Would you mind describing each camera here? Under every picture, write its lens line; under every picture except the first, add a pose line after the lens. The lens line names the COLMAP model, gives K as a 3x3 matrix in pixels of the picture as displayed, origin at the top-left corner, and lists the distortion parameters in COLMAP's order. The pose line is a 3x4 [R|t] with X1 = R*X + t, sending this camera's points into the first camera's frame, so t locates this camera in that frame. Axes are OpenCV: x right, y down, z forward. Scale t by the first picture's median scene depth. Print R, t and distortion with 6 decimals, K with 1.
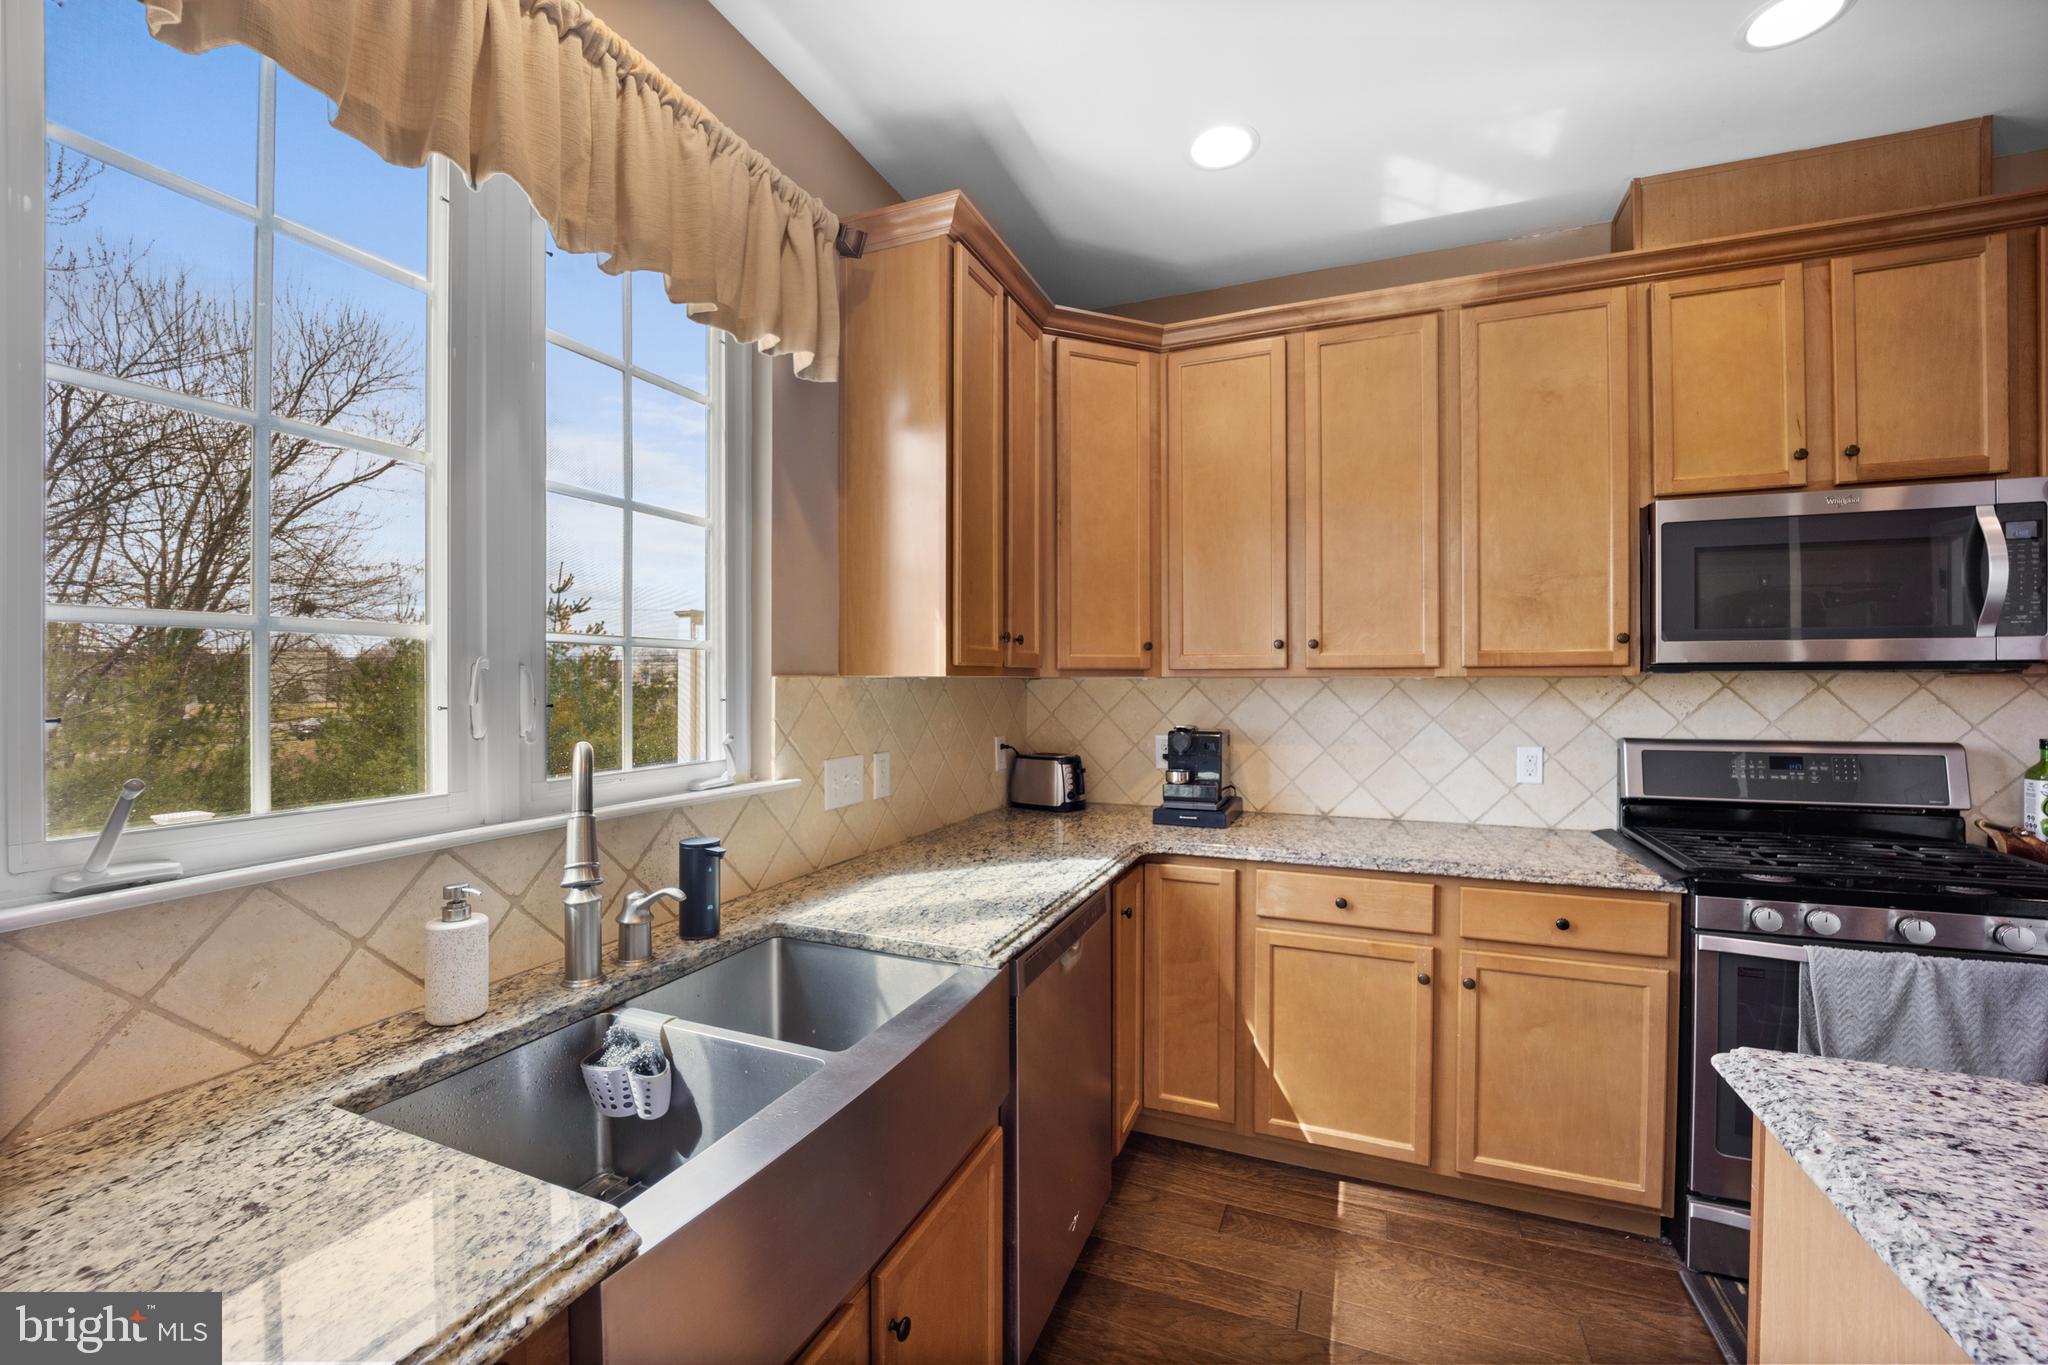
lens RADIAL K [[834.4, 0, 1018.4], [0, 834.4, 686.7], [0, 0, 1]] dist [-0.022204, 0.000301]
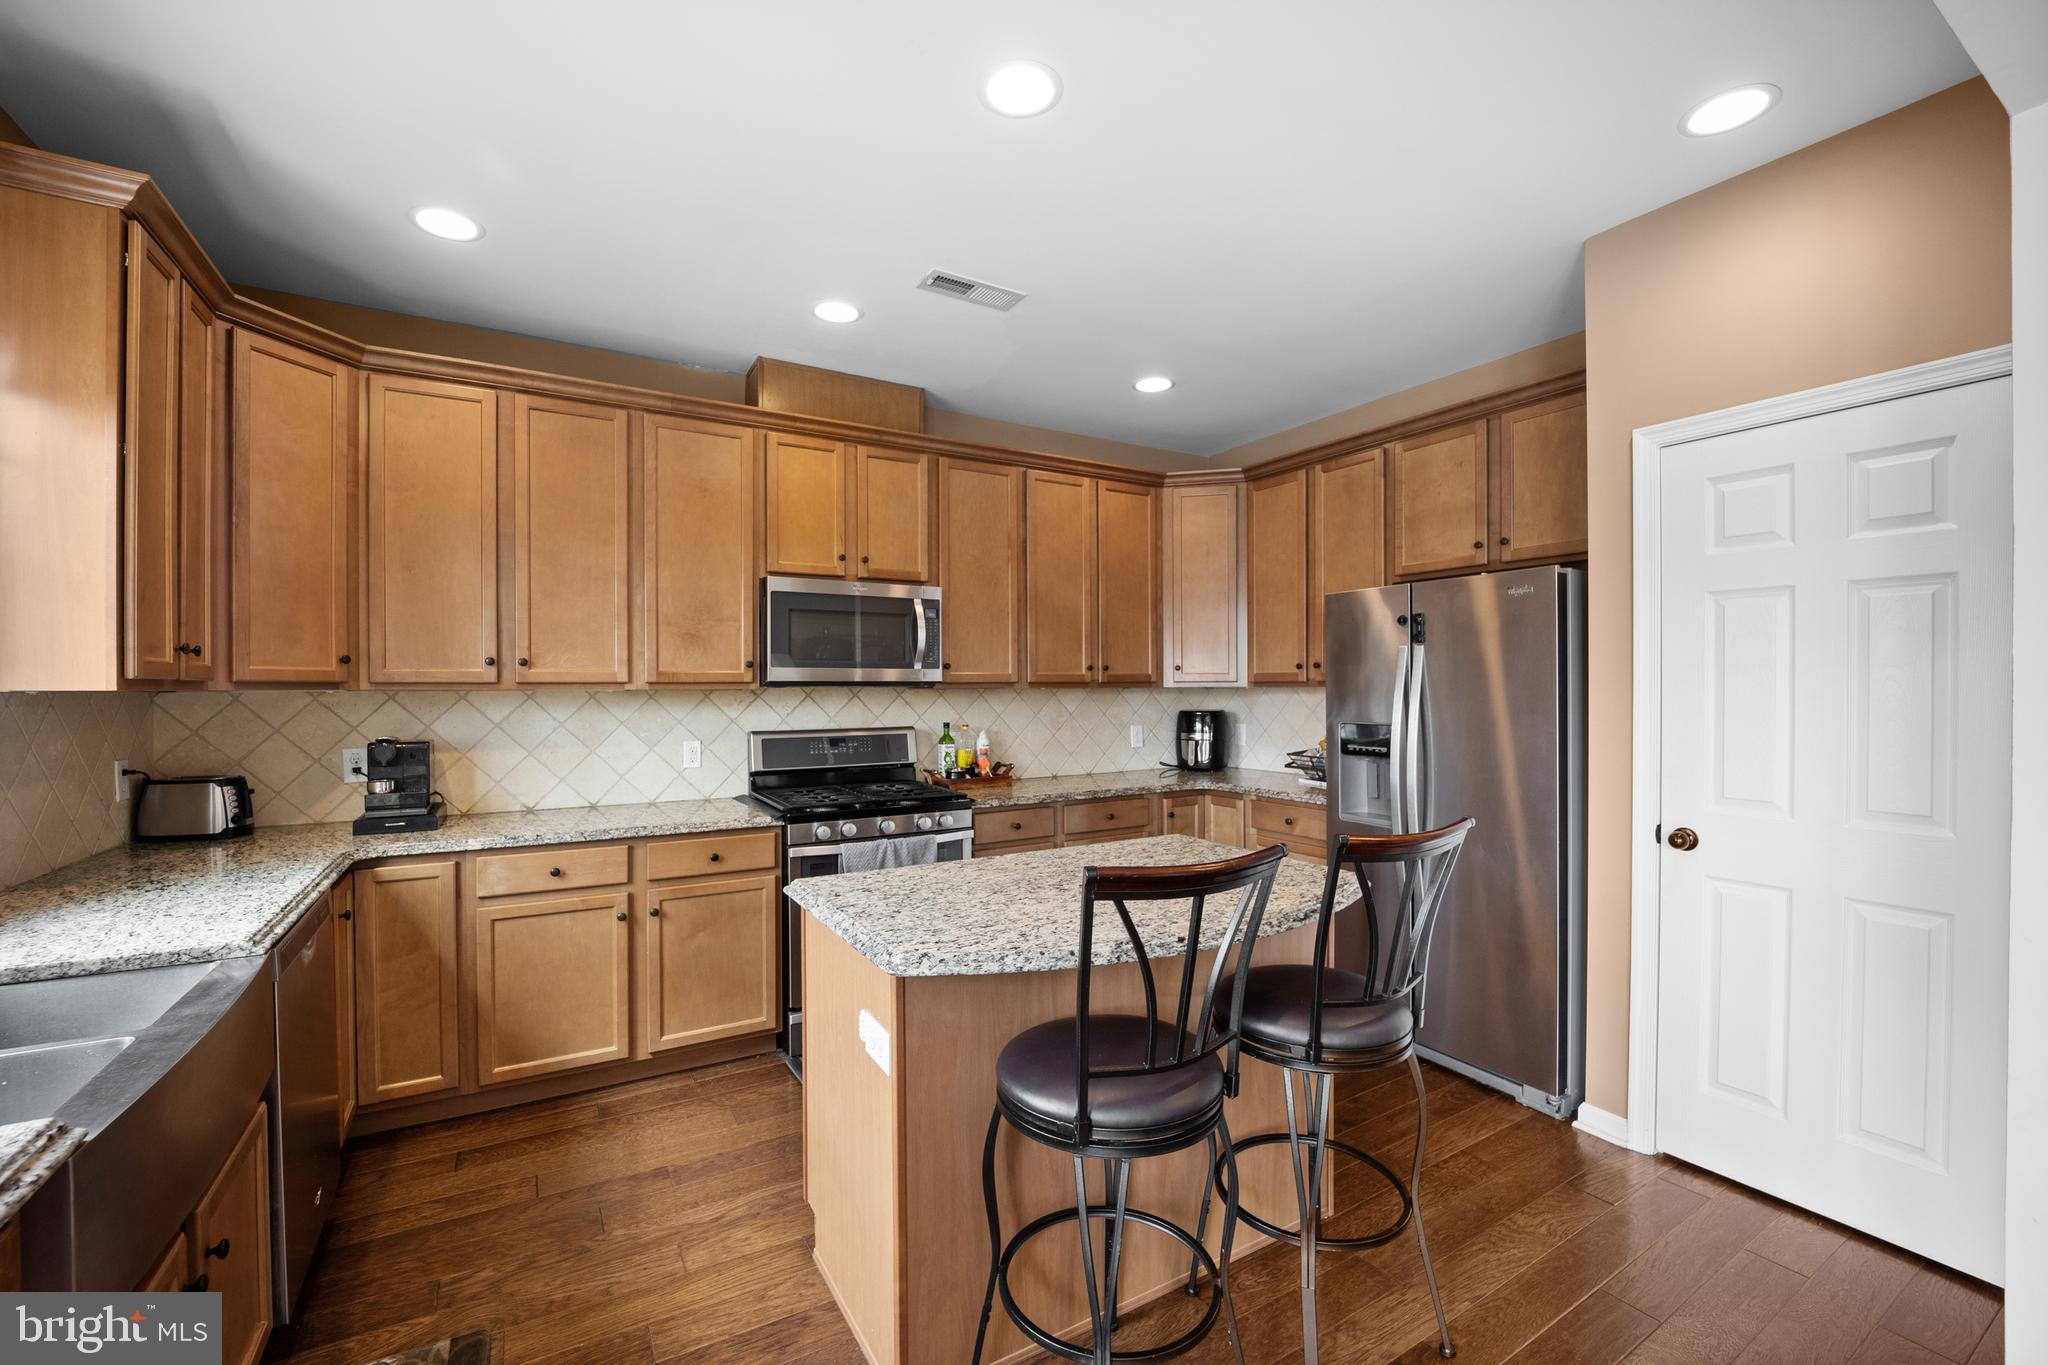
lens RADIAL K [[834.4, 0, 1018.4], [0, 834.4, 686.7], [0, 0, 1]] dist [-0.022204, 0.000301]
pose [[0.597185, 0.002245, 0.802101, -0.180044], [0.007587, 0.999936, -0.008447, -0.001566], [-0.802068, 0.011130, 0.597129, -0.281836]]
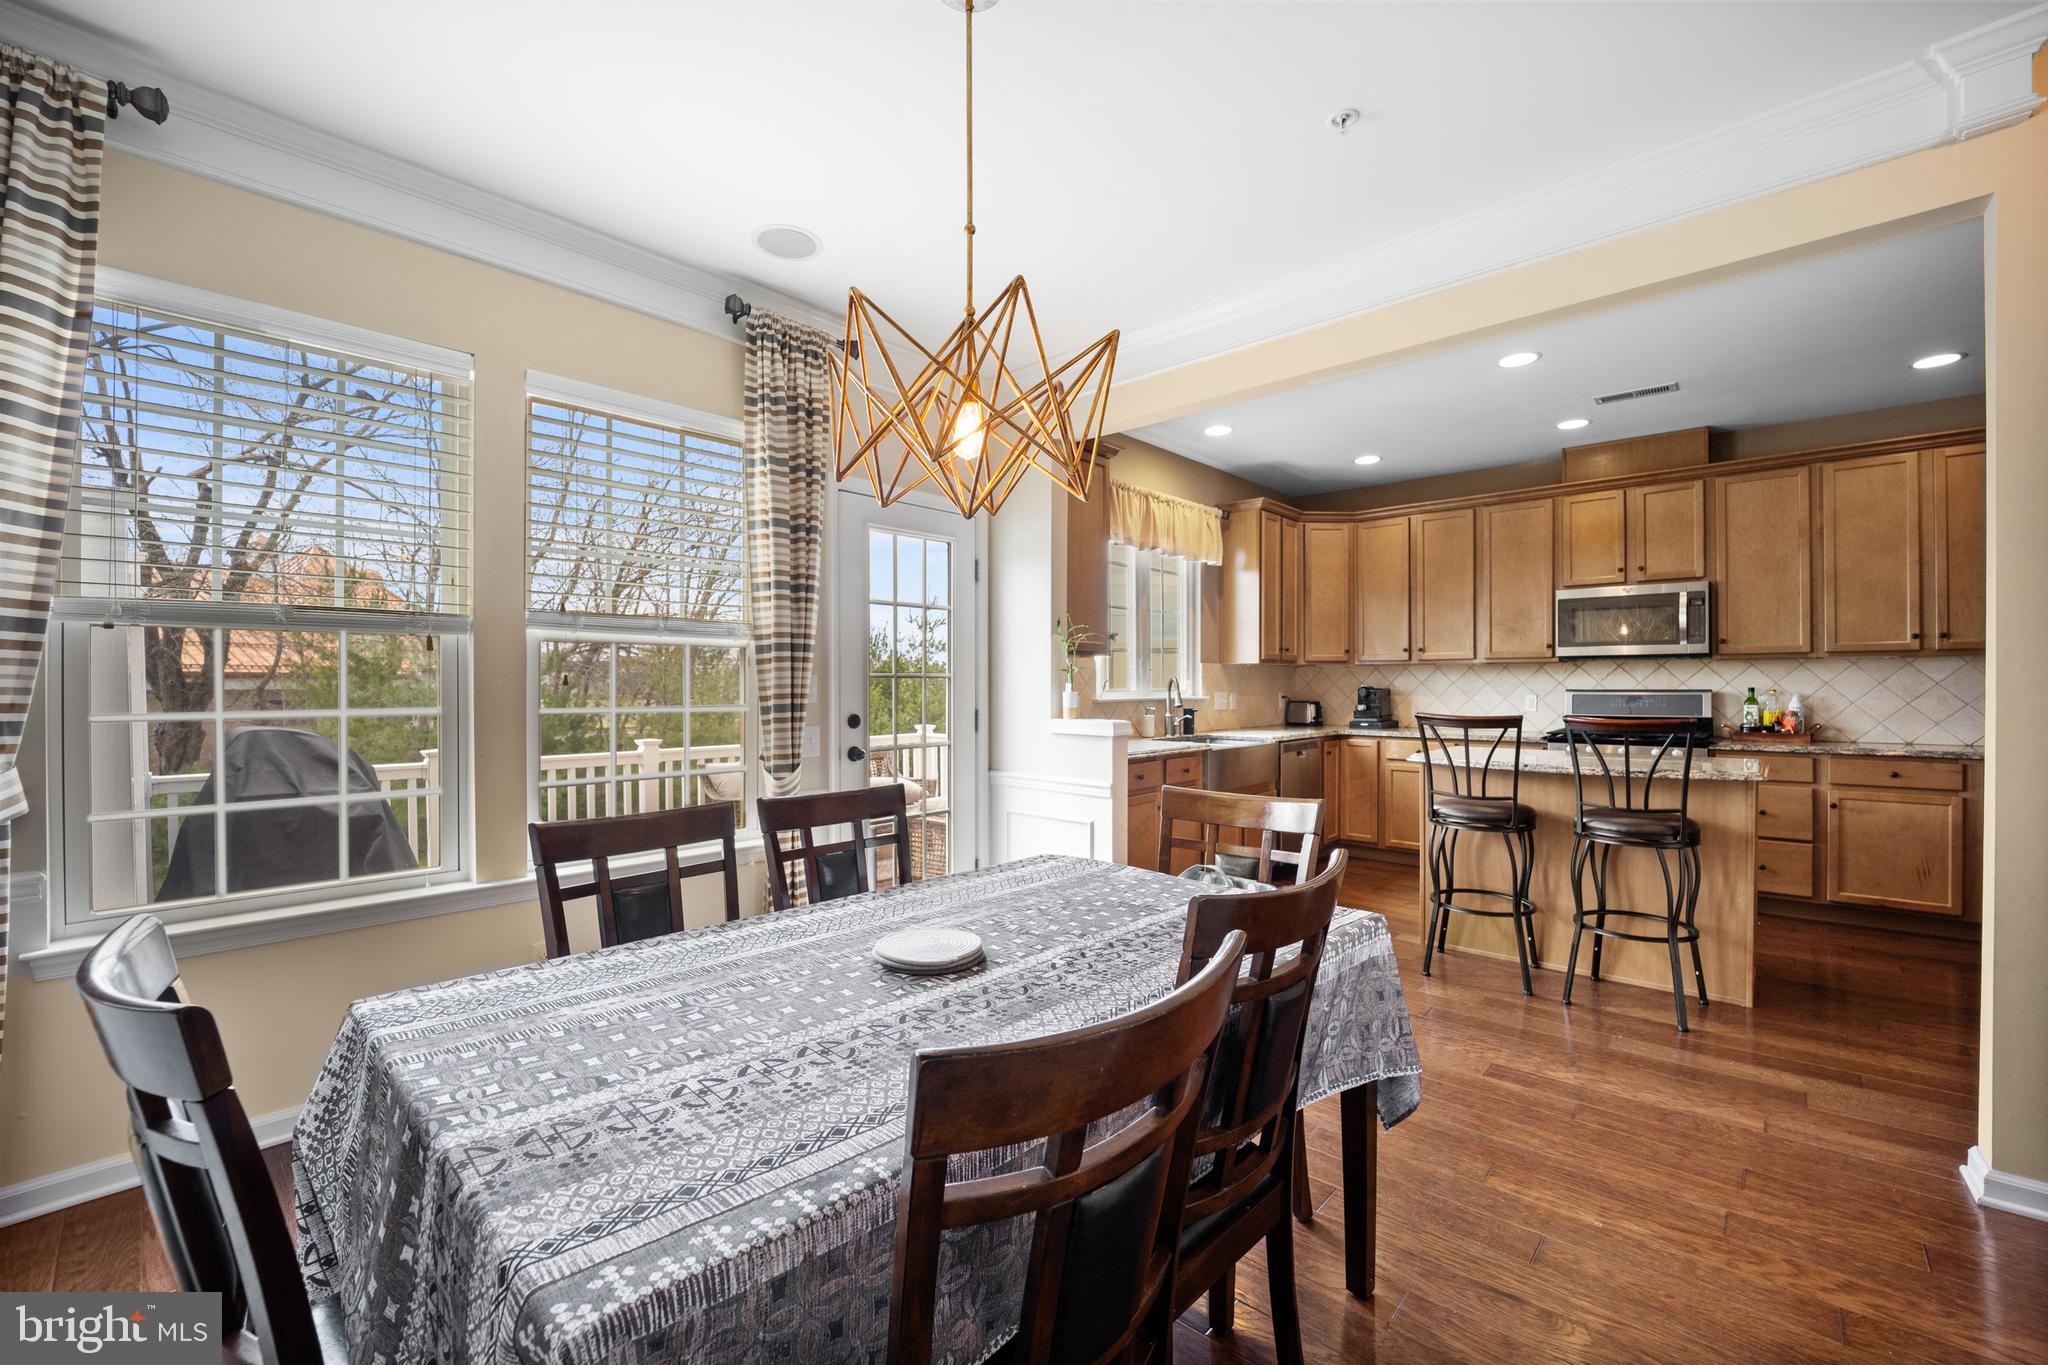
lens RADIAL K [[834.4, 0, 1018.4], [0, 834.4, 686.7], [0, 0, 1]] dist [-0.022204, 0.000301]
pose [[0.940093, 0.001259, -0.340916, 0.097372], [-0.002523, 0.999991, -0.003264, 0.068884], [0.340909, 0.003928, 0.940088, -1.729537]]
